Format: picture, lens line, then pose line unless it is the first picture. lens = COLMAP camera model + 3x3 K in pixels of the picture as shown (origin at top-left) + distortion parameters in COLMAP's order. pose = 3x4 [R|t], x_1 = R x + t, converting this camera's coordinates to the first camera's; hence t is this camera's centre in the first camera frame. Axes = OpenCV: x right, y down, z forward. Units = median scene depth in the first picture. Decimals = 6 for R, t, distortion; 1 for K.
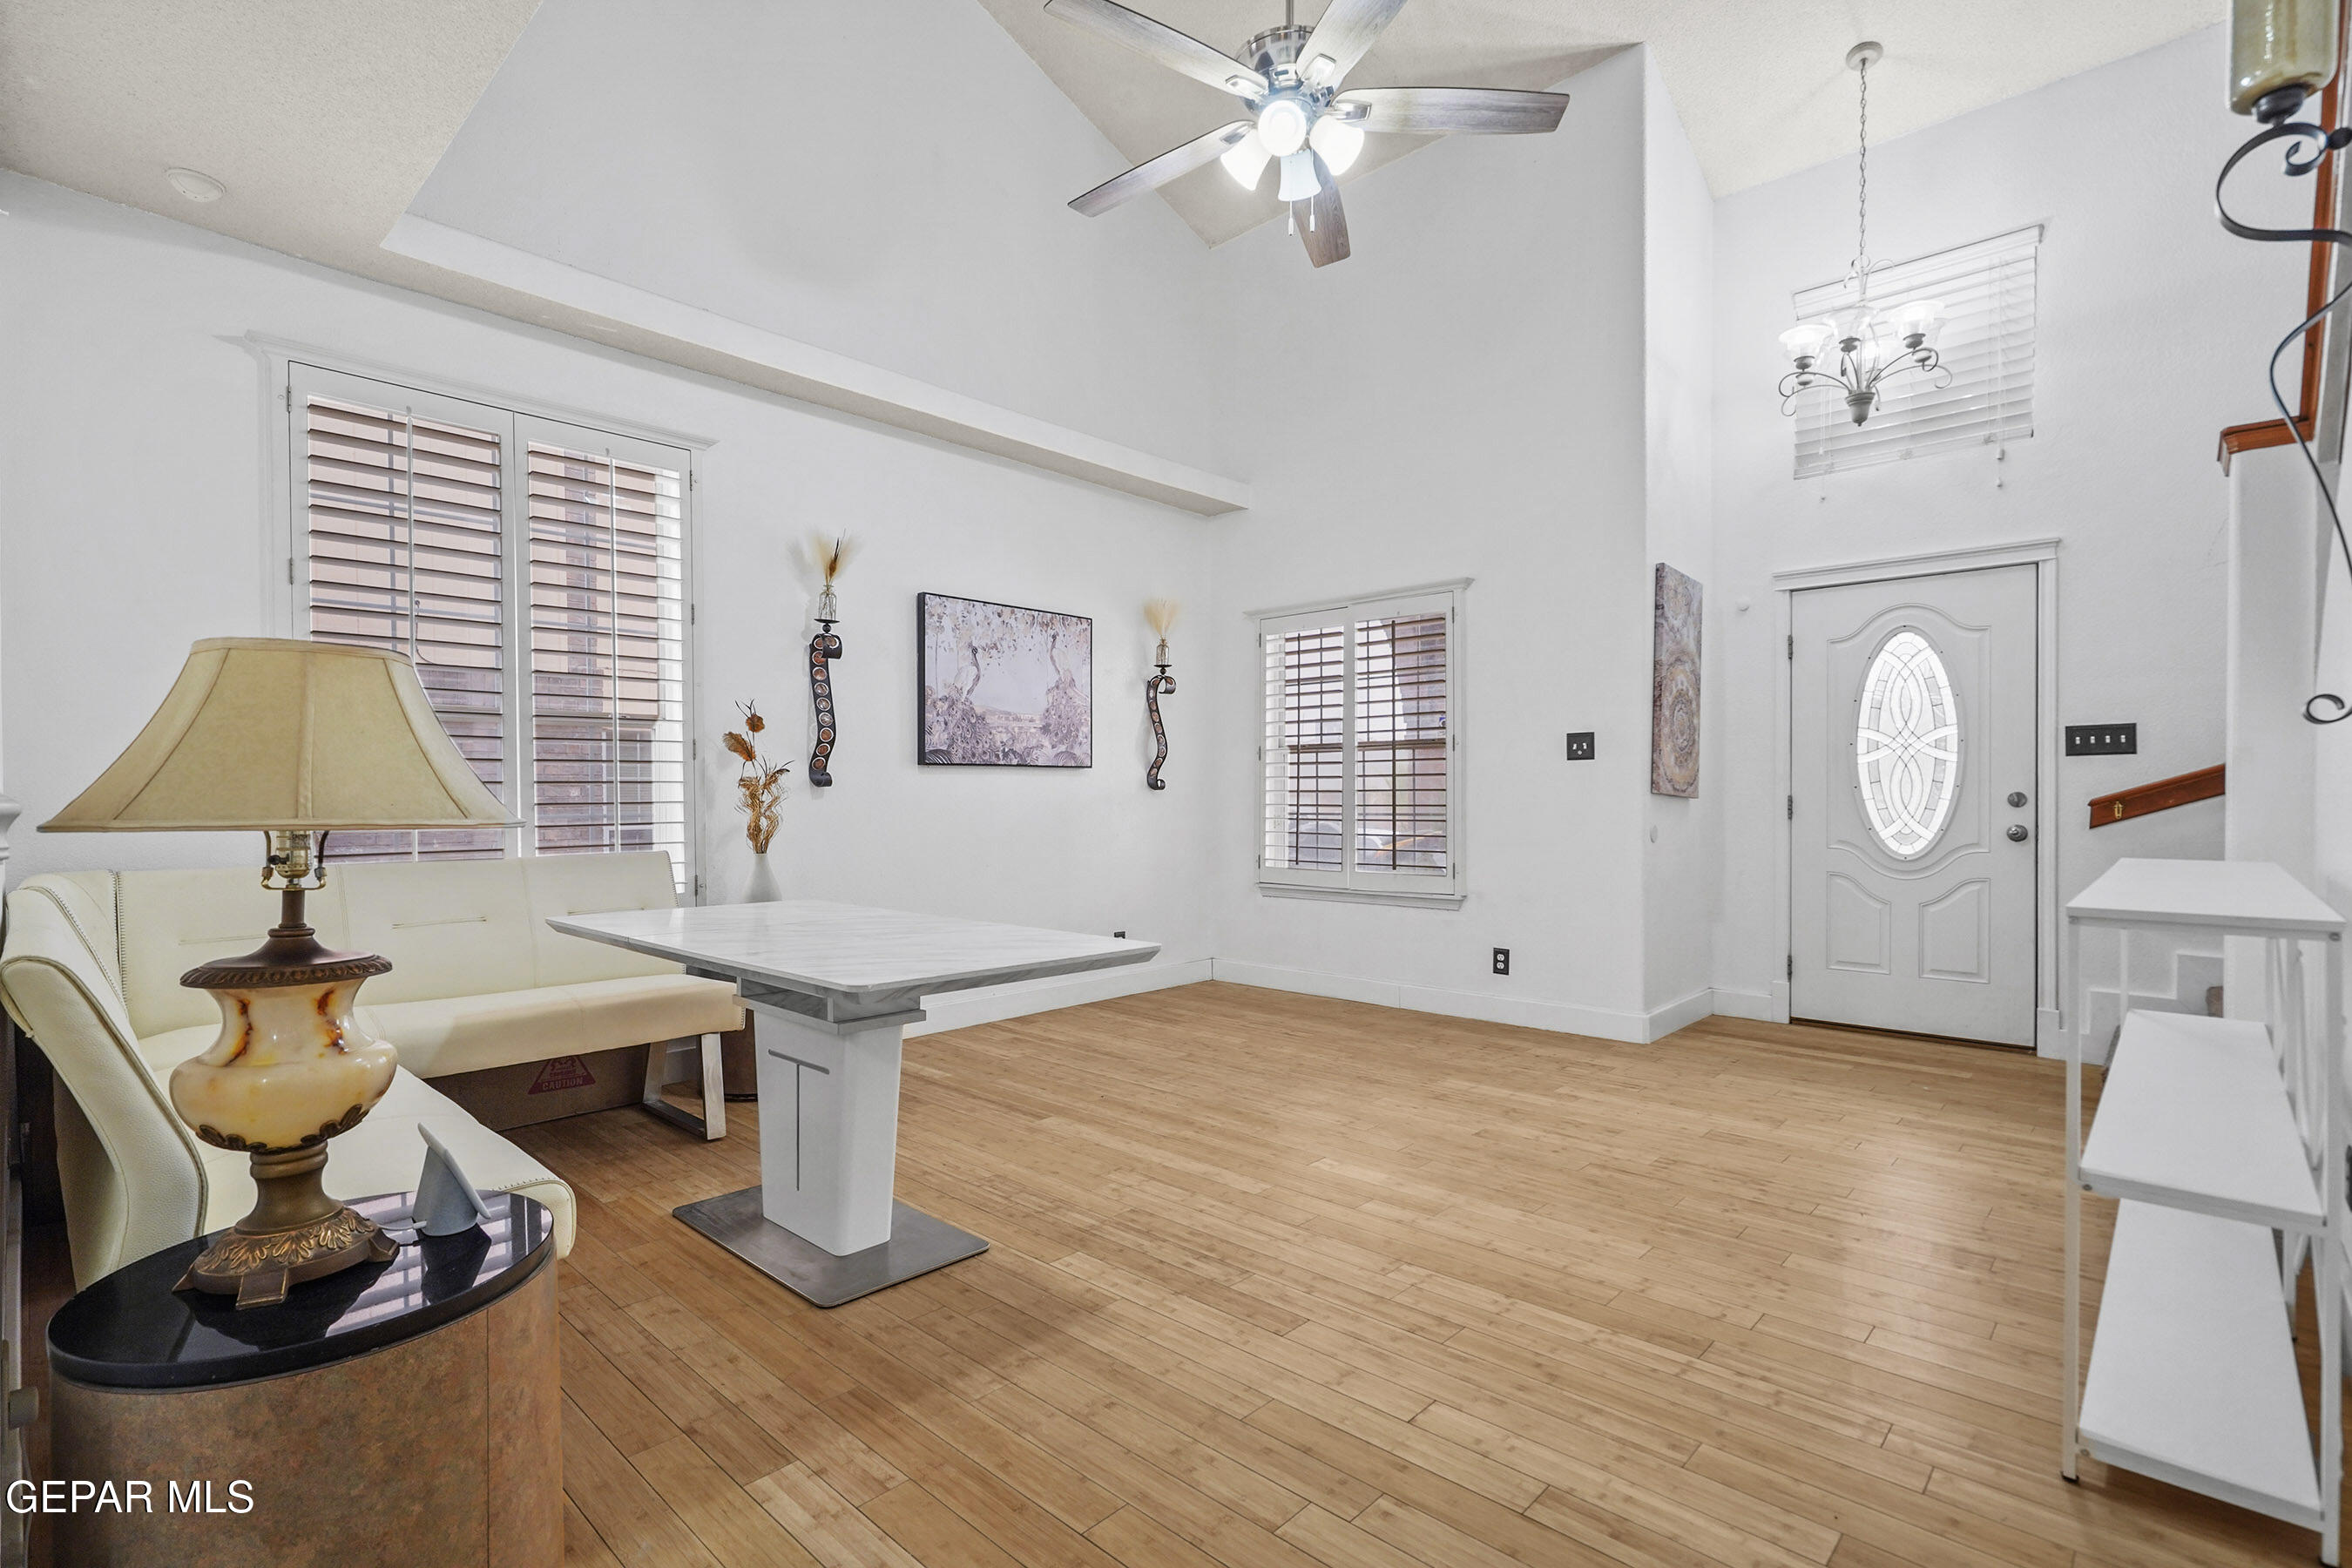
lens RADIAL K [[1103.5, 0, 1165.7], [0, 1103.5, 795.0], [0, 0, 1]] dist [-0.004998, -0.000480]
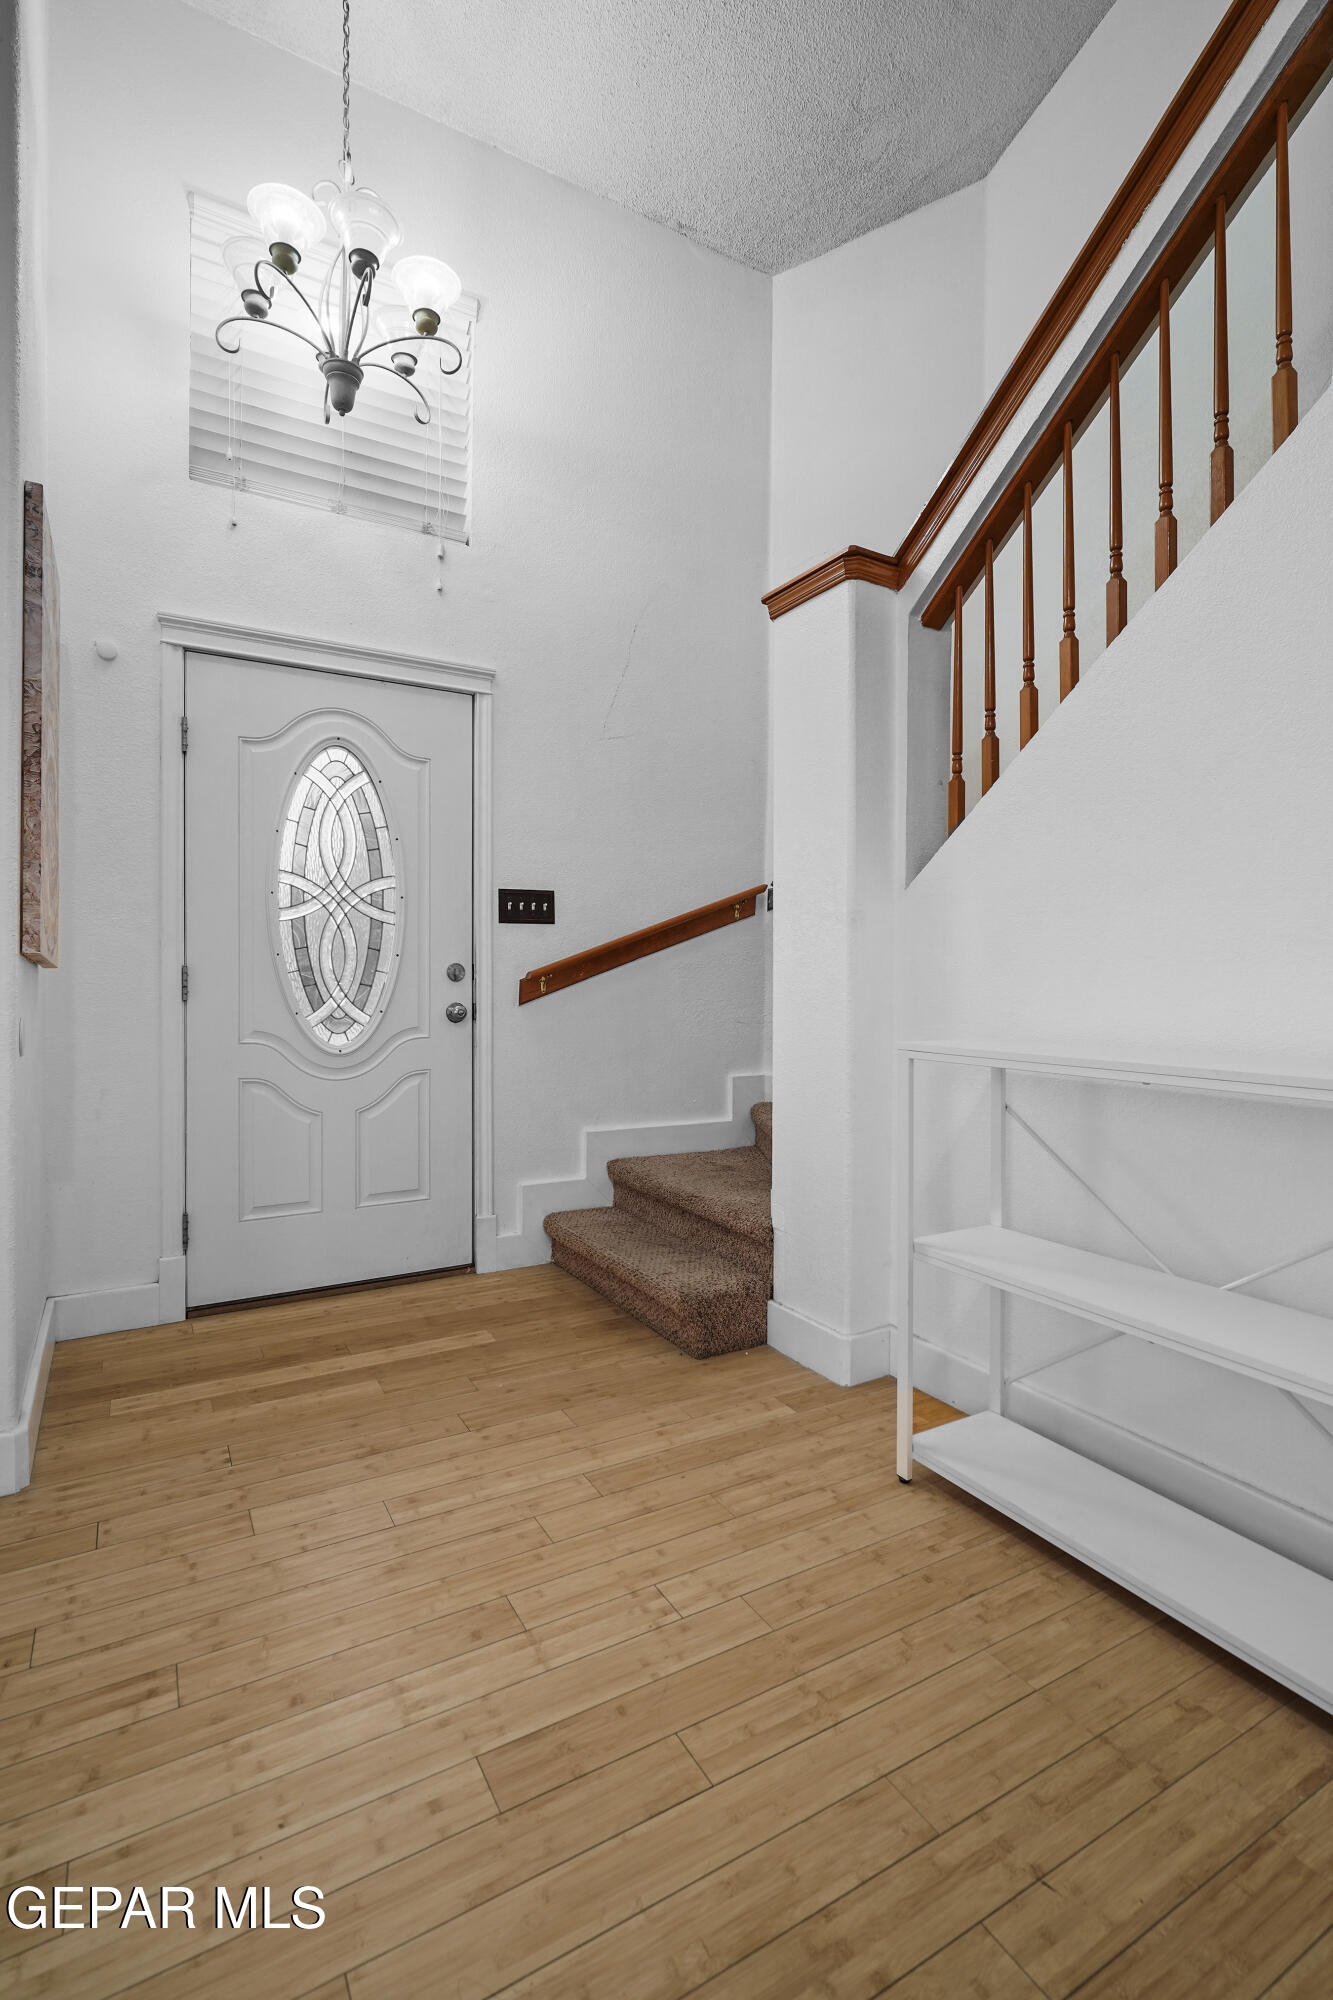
lens RADIAL K [[938.3, 0, 675.4], [0, 938.3, 986.5], [0, 0, 1]] dist [-0.004998, -0.000480]
pose [[0.292967, -0.006596, 0.956100, 0.146575], [-0.000268, 0.999976, 0.006981, 0.010022], [-0.956123, -0.002301, 0.292958, 0.656812]]
